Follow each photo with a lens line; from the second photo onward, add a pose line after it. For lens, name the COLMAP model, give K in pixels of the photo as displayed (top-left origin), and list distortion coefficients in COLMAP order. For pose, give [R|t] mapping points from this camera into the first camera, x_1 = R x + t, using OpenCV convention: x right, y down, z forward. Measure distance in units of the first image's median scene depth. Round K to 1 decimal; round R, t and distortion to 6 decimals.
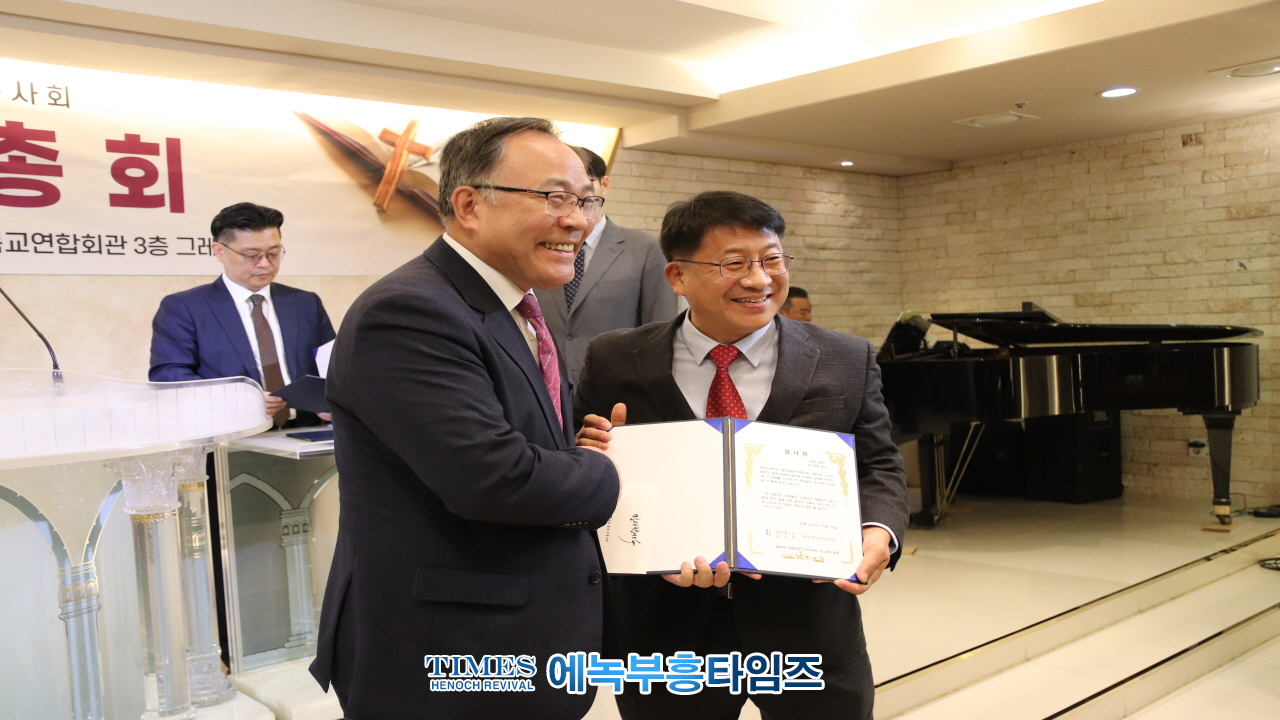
lens RADIAL K [[1171.1, 0, 636.4], [0, 1171.1, 405.4], [0, 0, 1]] dist [-0.013316, 0.000000]
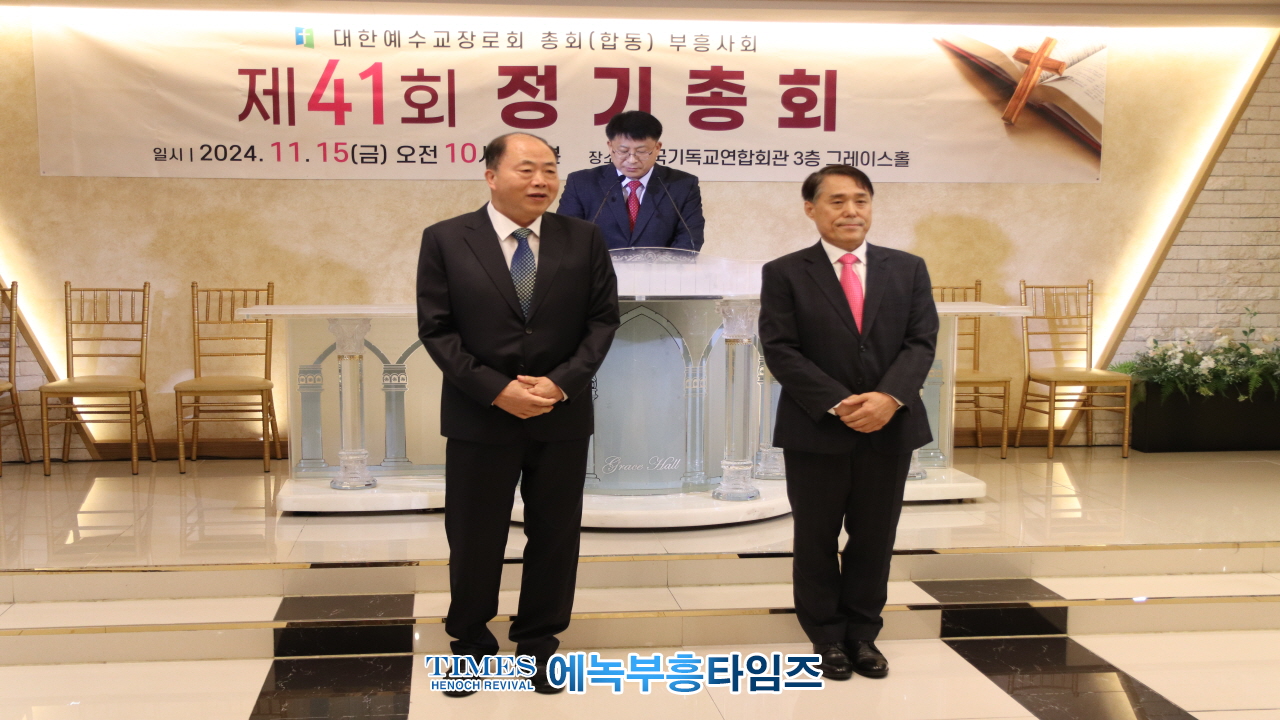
lens RADIAL K [[1590.8, 0, 621.5], [0, 1590.8, 423.8], [0, 0, 1]] dist [0.035232, 0.000000]
pose [[0.820841, 0.100117, -0.562314, 0.359558], [-0.067717, 0.994632, 0.078239, 0.023291], [0.567128, -0.026143, 0.823214, -0.463088]]
